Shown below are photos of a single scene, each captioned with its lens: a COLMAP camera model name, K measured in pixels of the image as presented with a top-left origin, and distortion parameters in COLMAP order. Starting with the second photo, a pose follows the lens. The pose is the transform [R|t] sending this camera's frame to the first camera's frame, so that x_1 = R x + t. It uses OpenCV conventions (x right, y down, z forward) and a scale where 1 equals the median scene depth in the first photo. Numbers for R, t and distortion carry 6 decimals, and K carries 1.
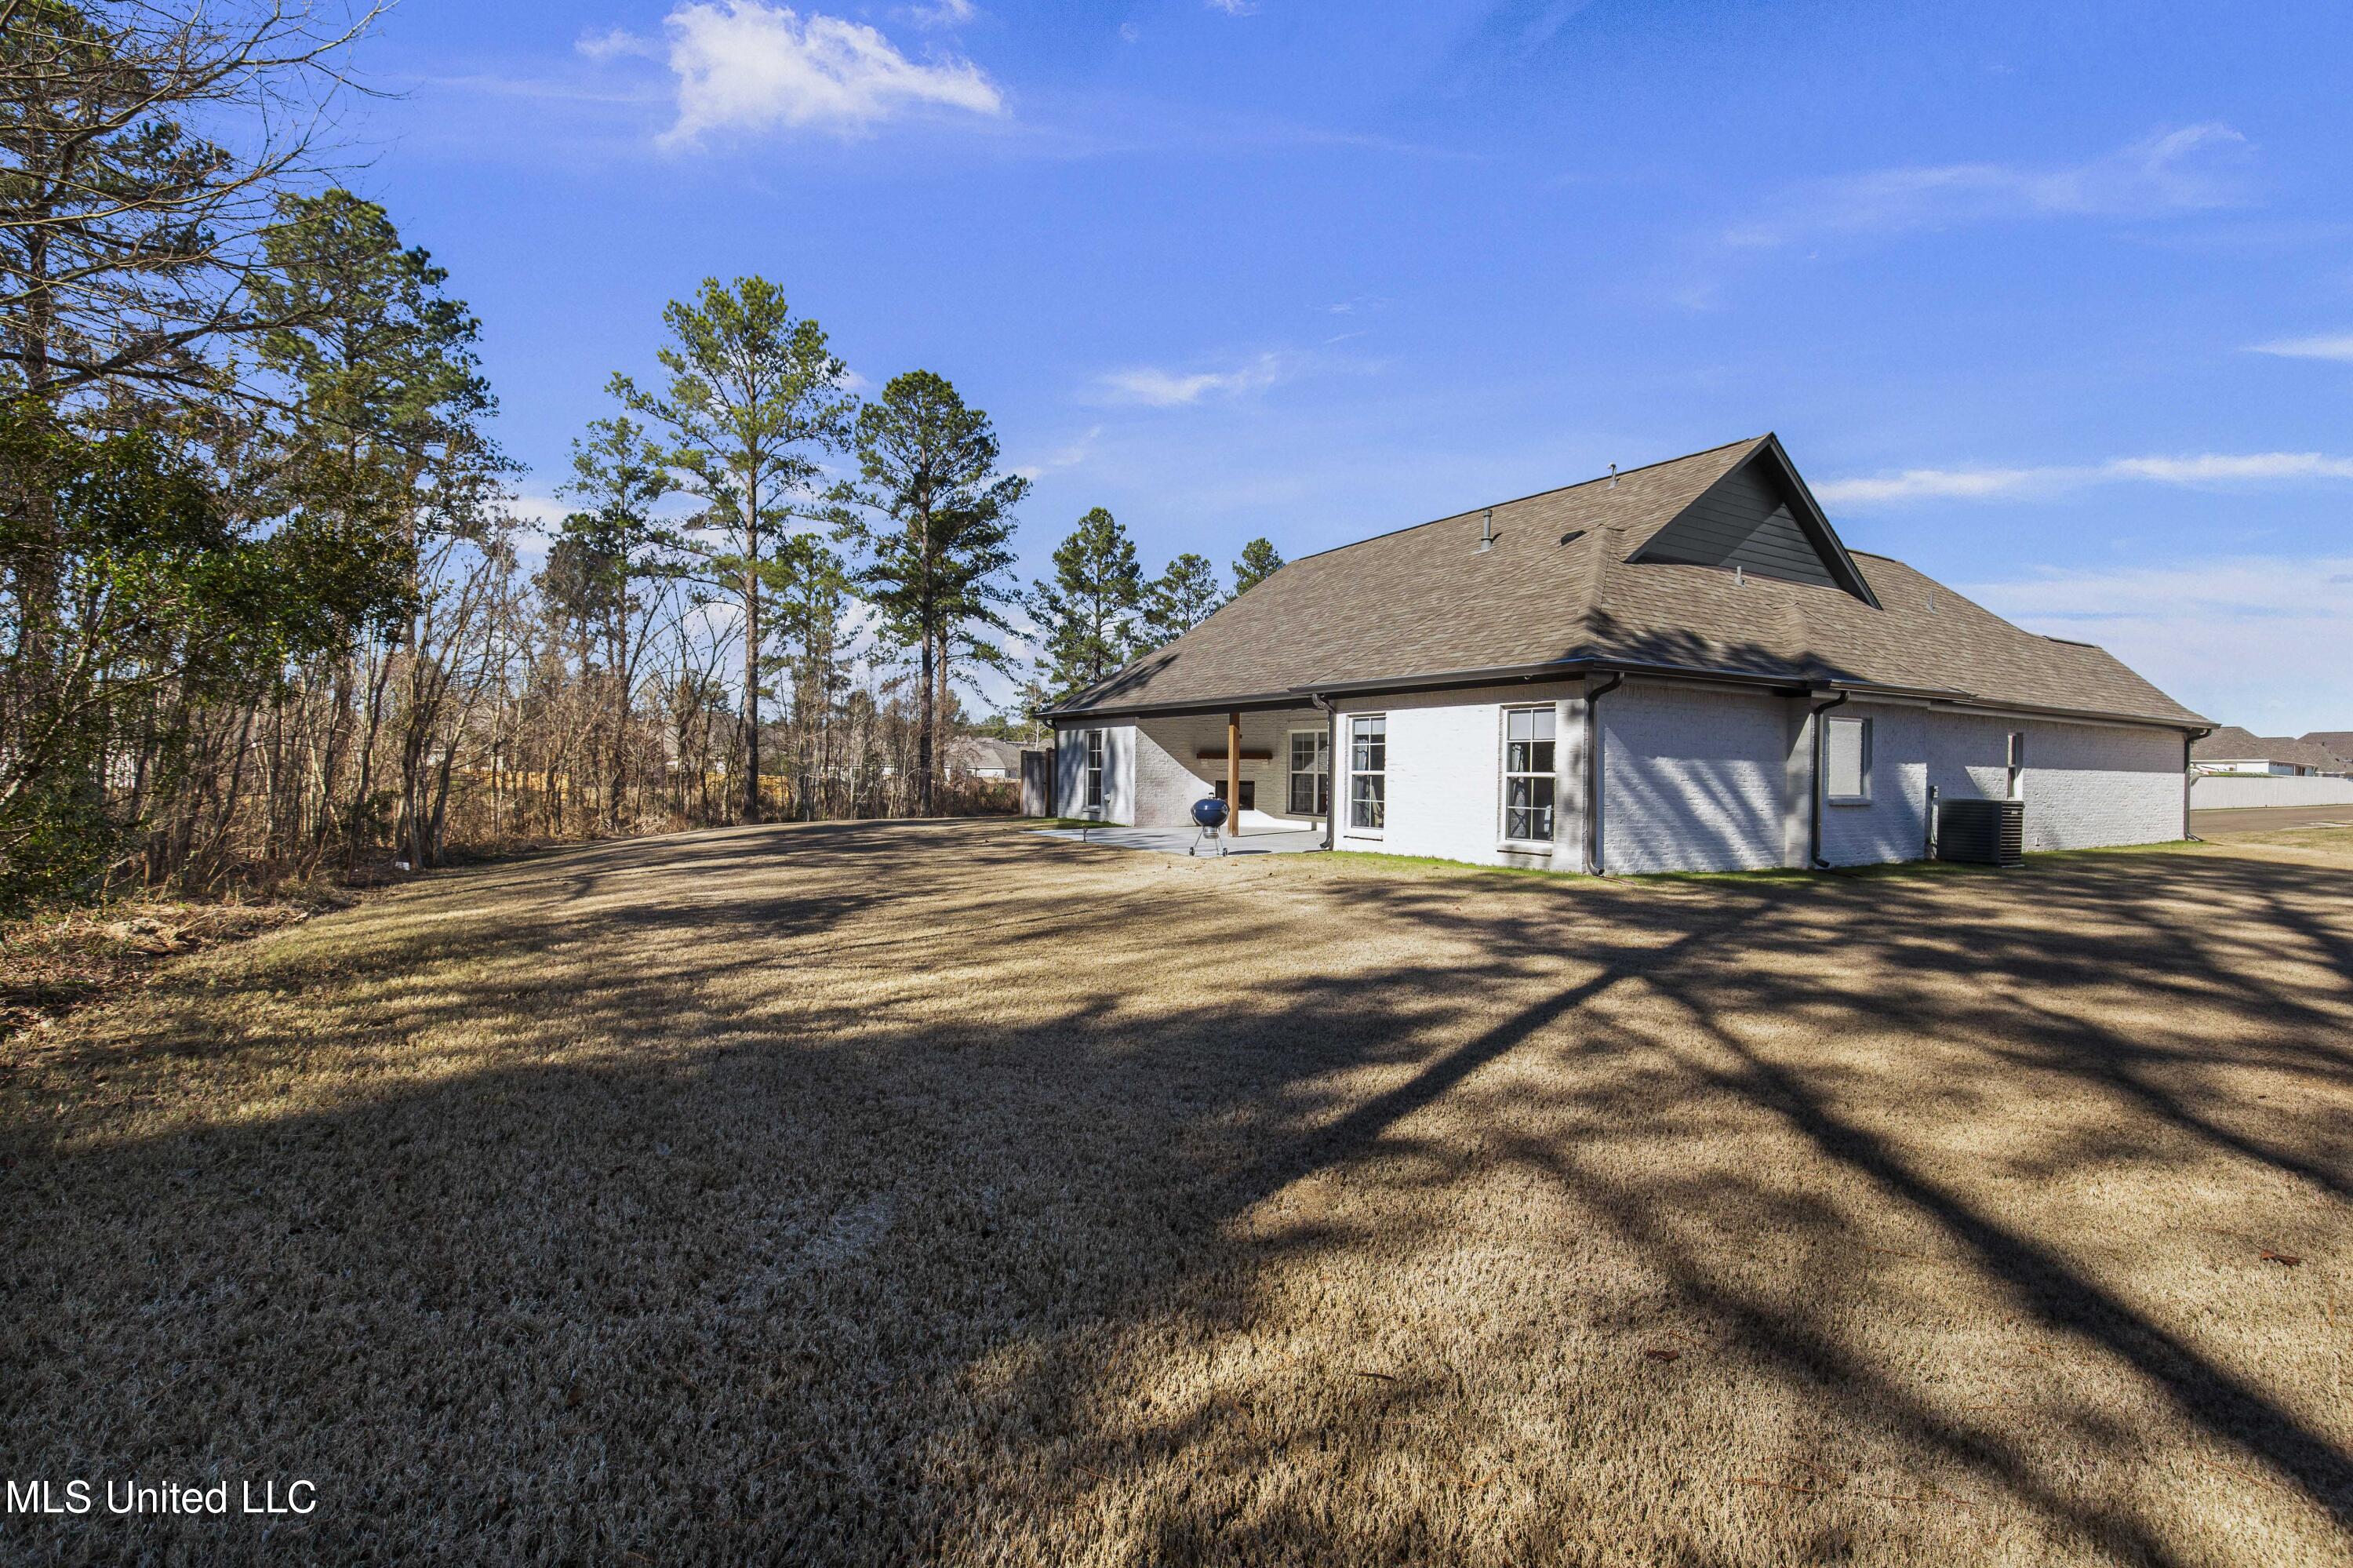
lens RADIAL K [[1062.8, 0, 1170.3], [0, 1062.8, 777.7], [0, 0, 1]] dist [0.008485, -0.004622]
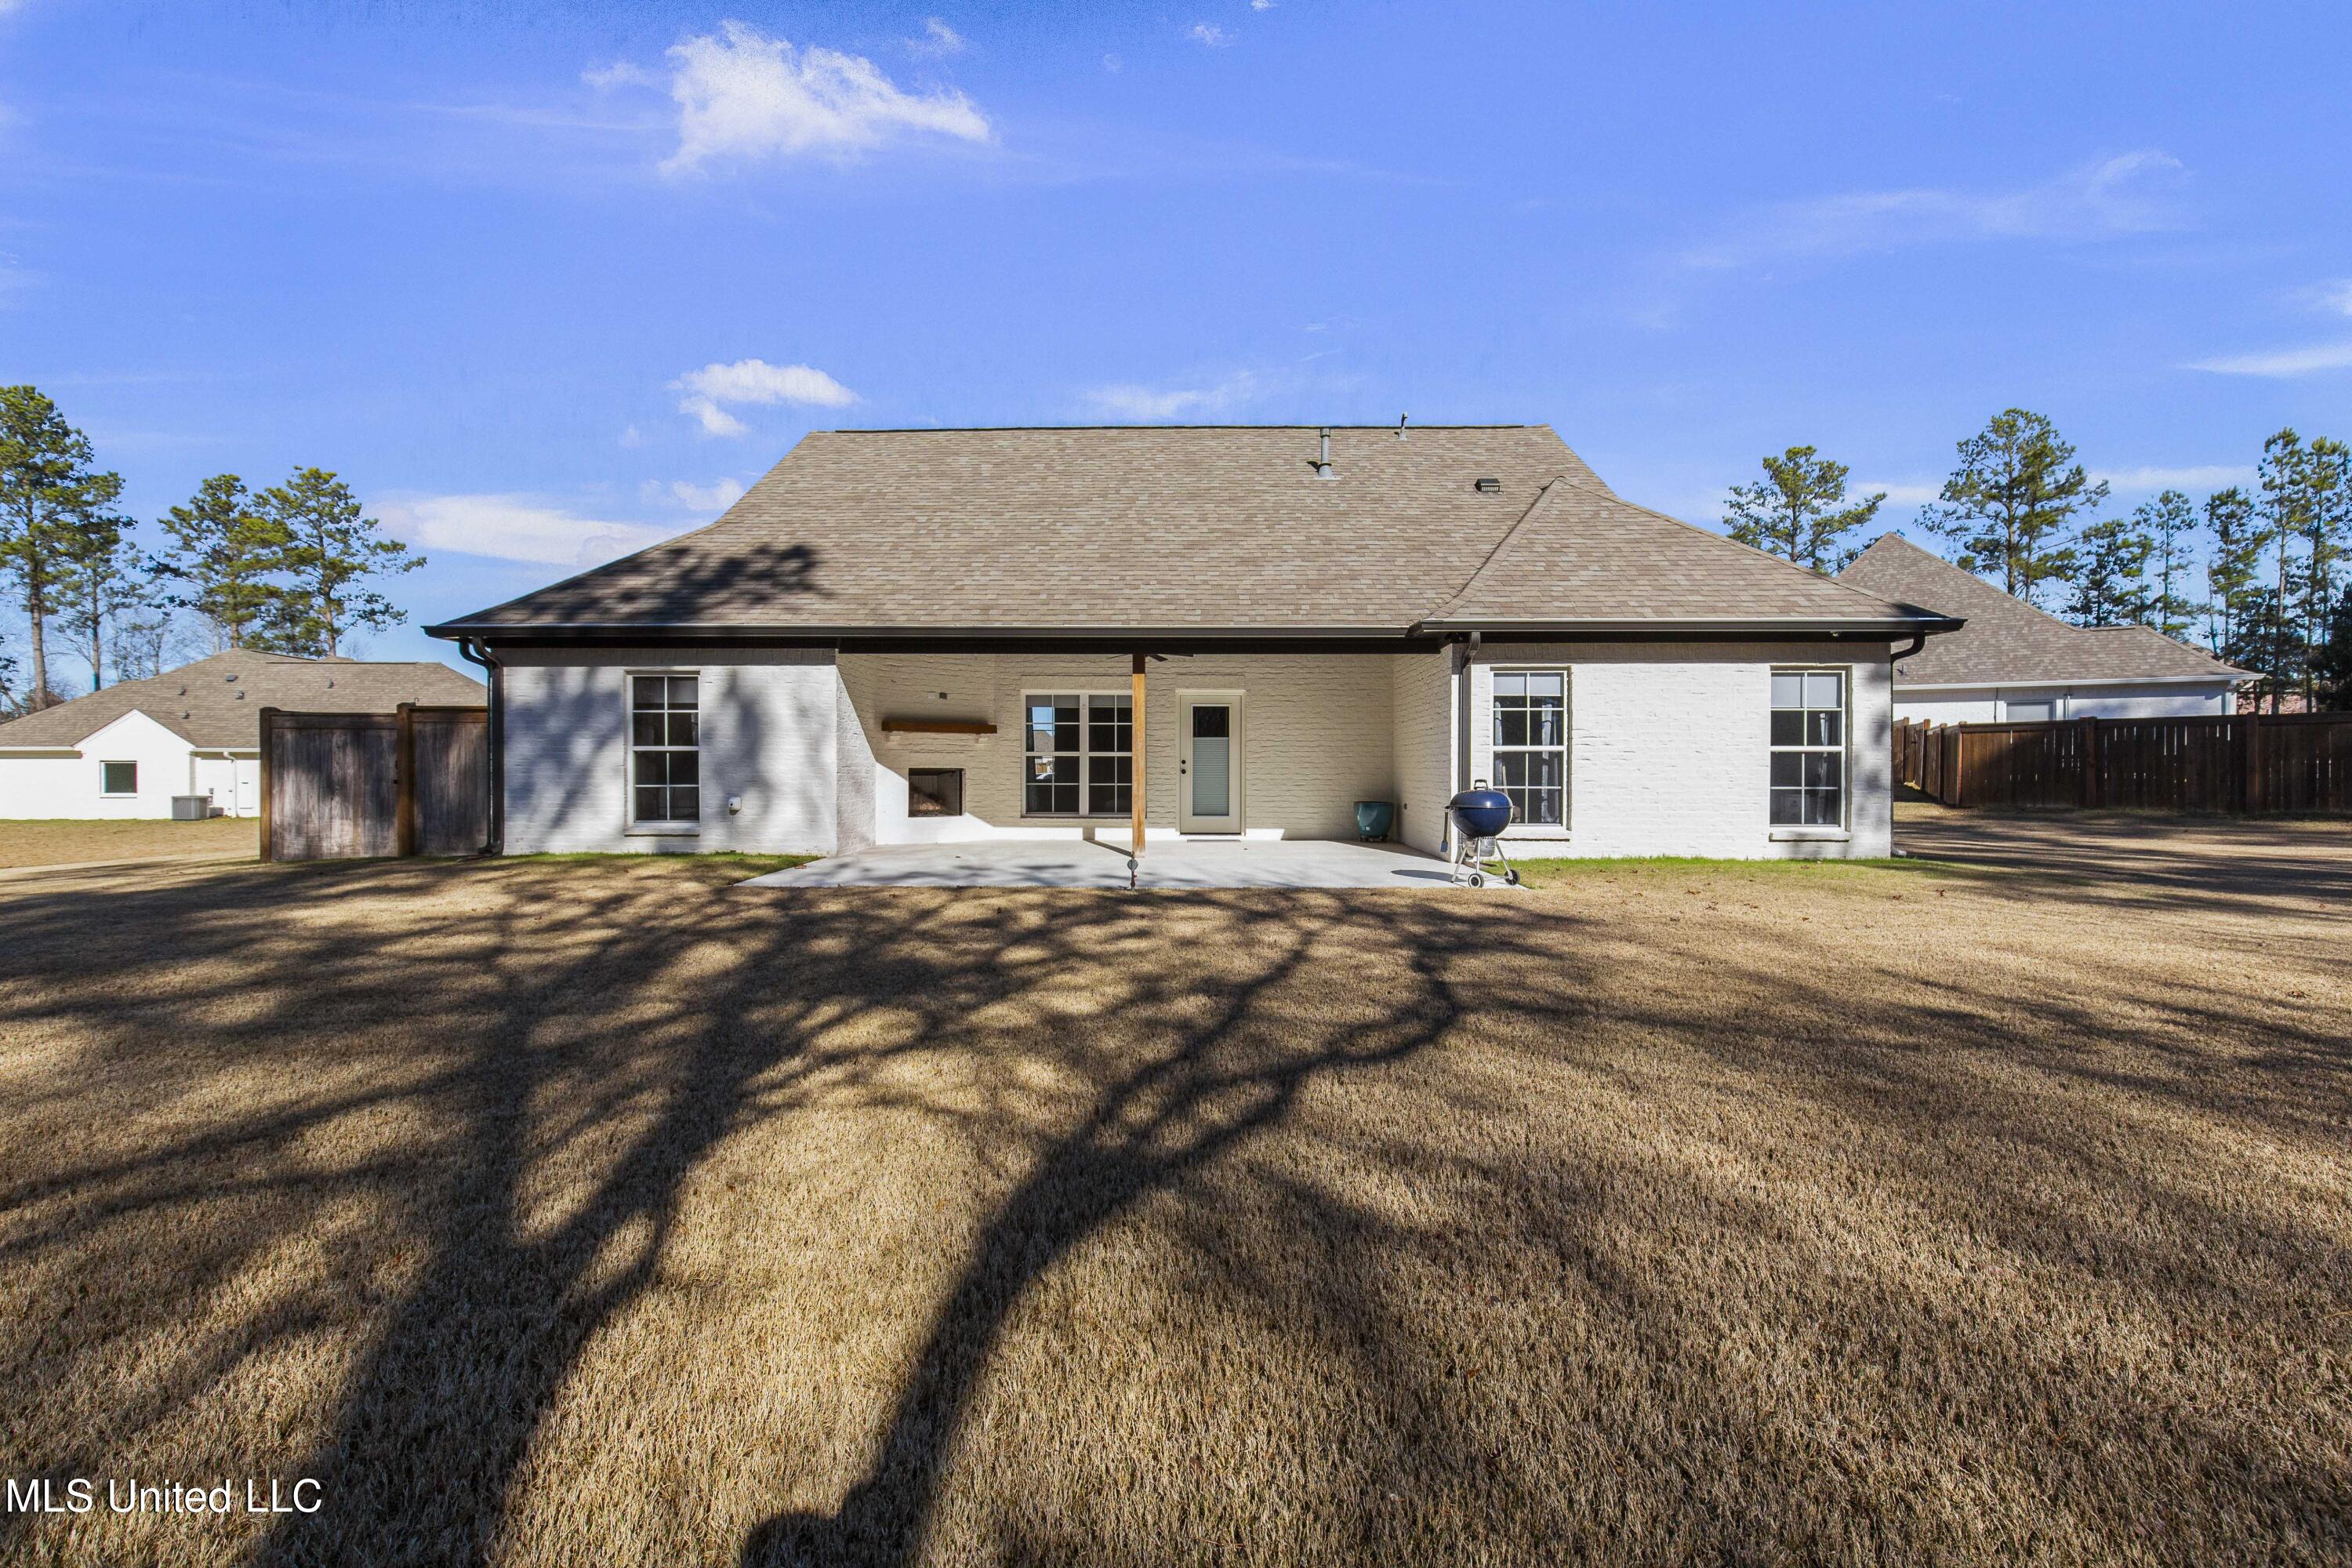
lens RADIAL K [[1062.3, 0, 1169.8], [0, 1062.3, 777.7], [0, 0, 1]] dist [0.008485, -0.004622]
pose [[0.534635, -0.022715, 0.844778, -0.447129], [0.013466, 0.999741, 0.018359, -0.001370], [-0.844976, 0.001561, 0.534803, 0.658041]]
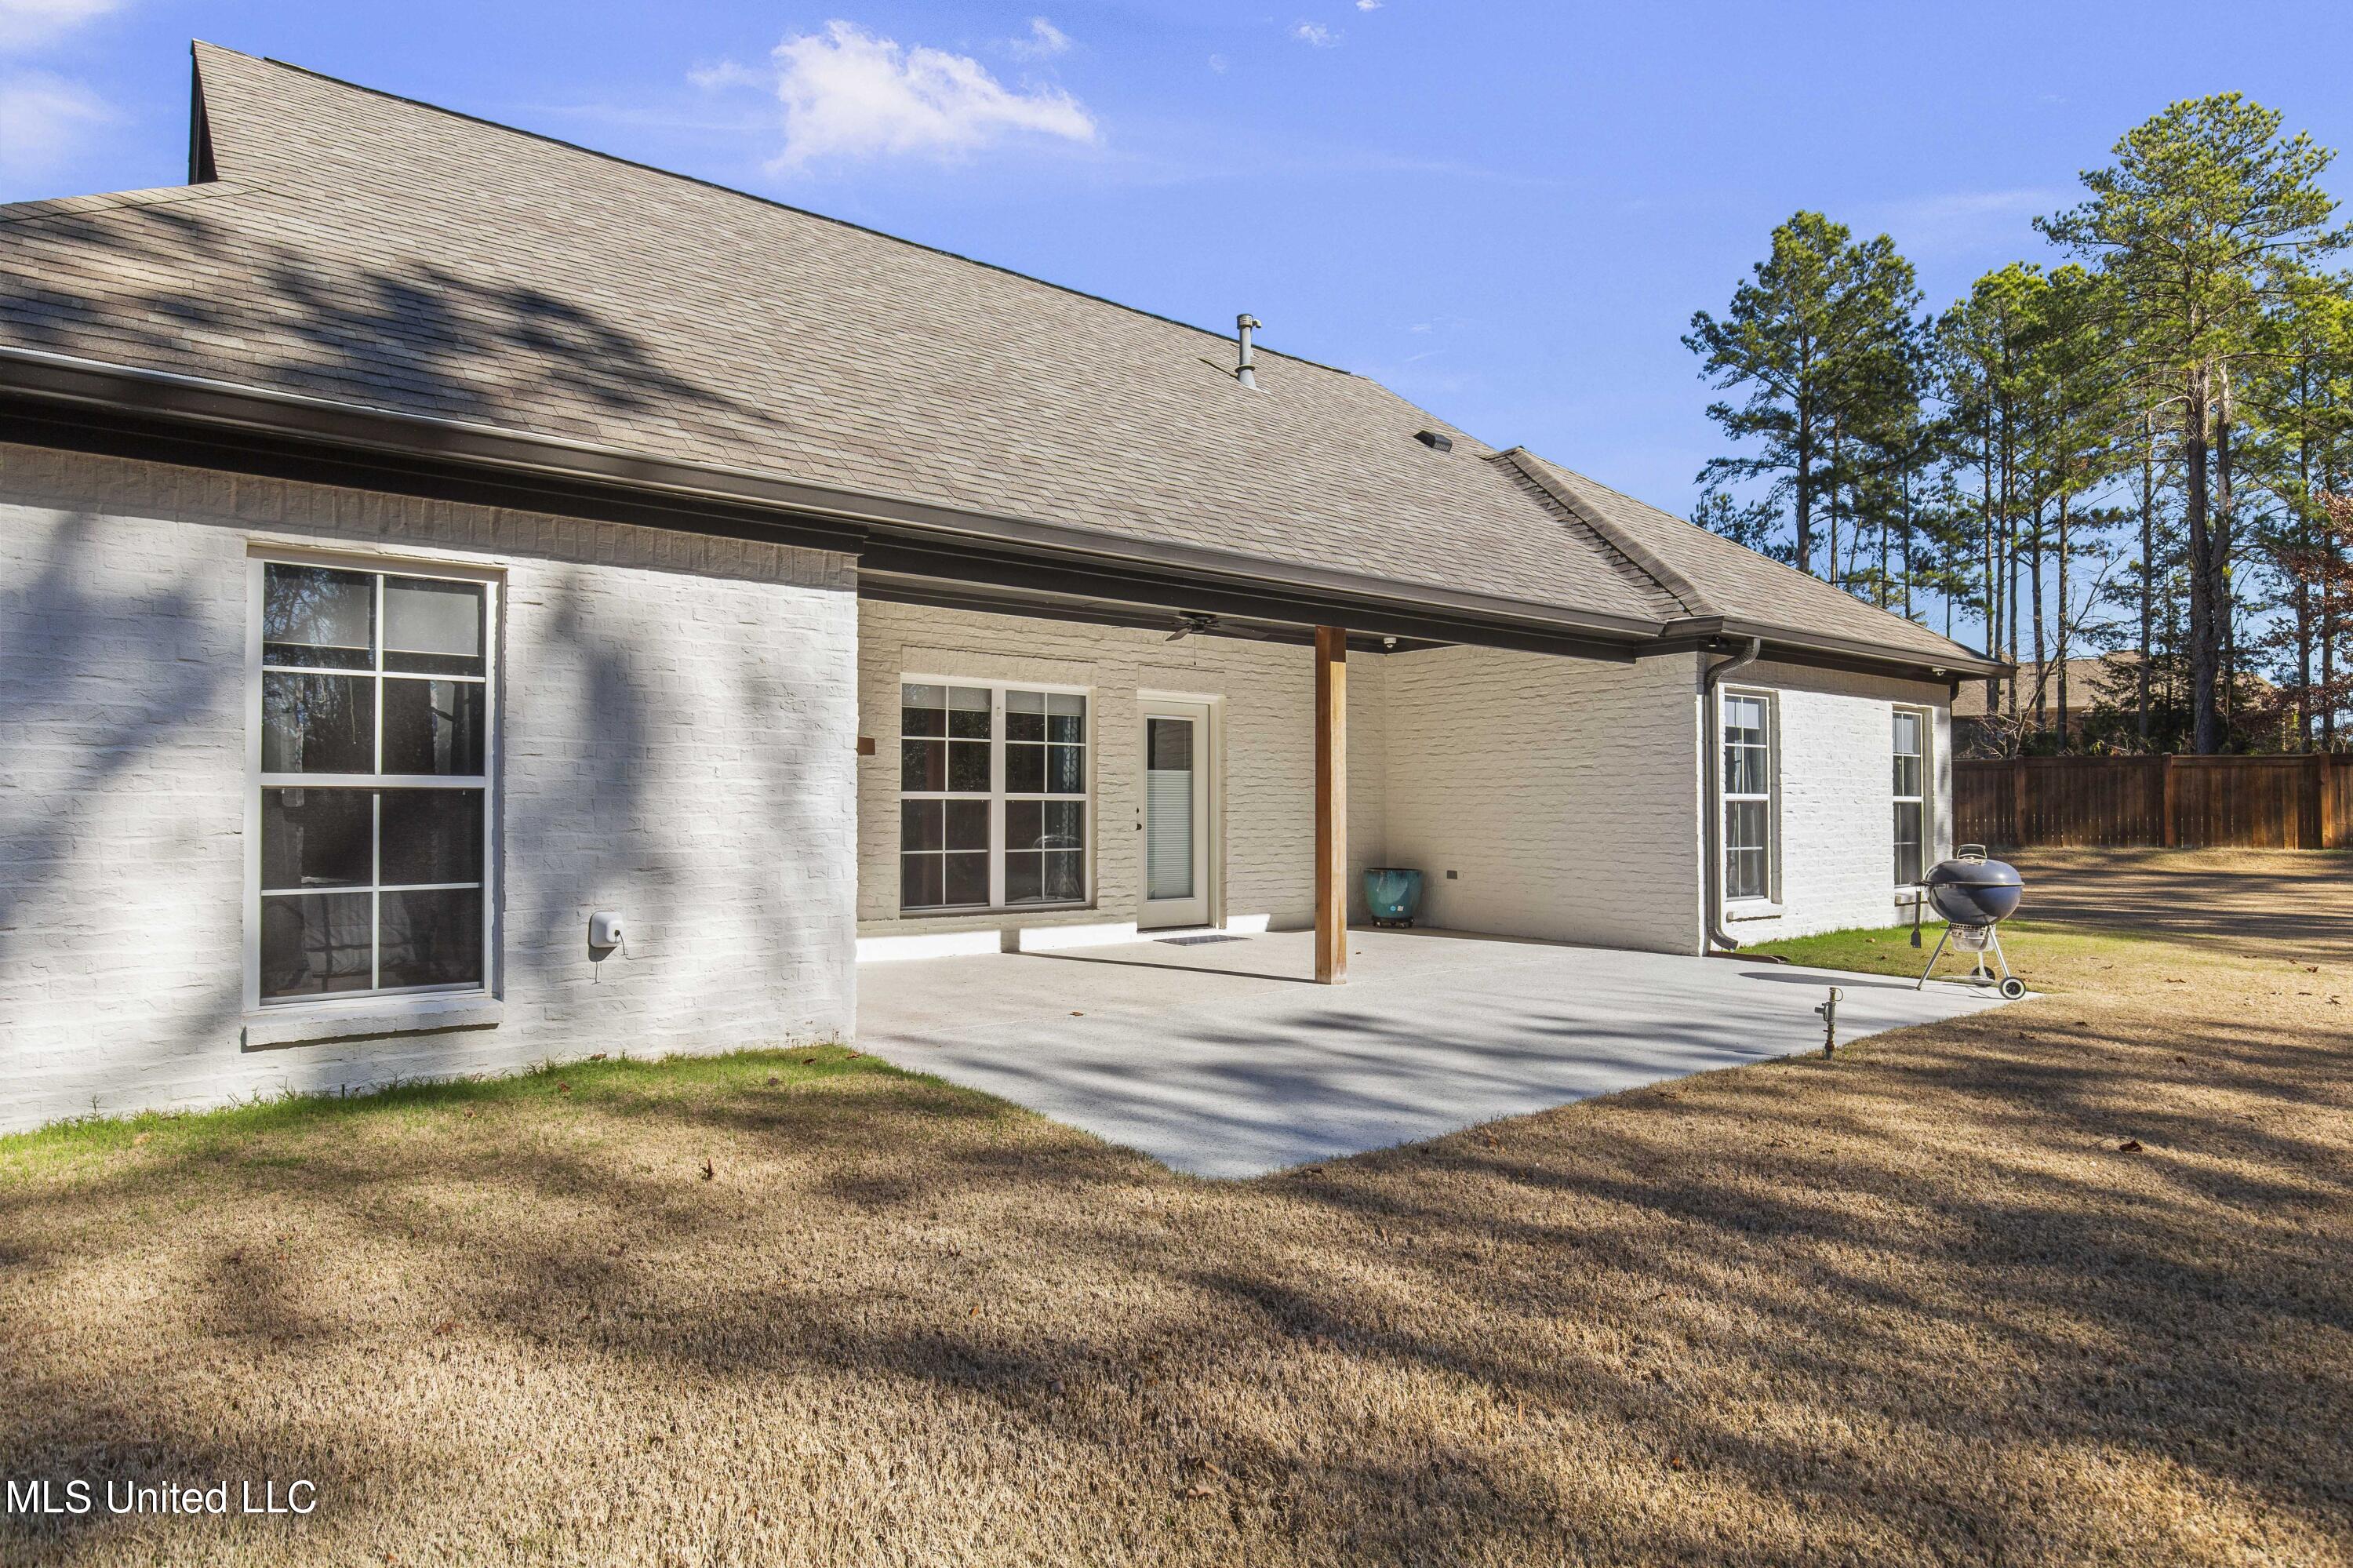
lens RADIAL K [[1306.4, 0, 1175.4], [0, 1306.4, 777.7], [0, 0, 1]] dist [0.004606, 0.001599]
pose [[-0.122364, 0.006347, 0.992465, -0.360816], [0.002375, 0.999979, -0.006102, -0.008992], [-0.992482, 0.001610, -0.122376, 1.101275]]
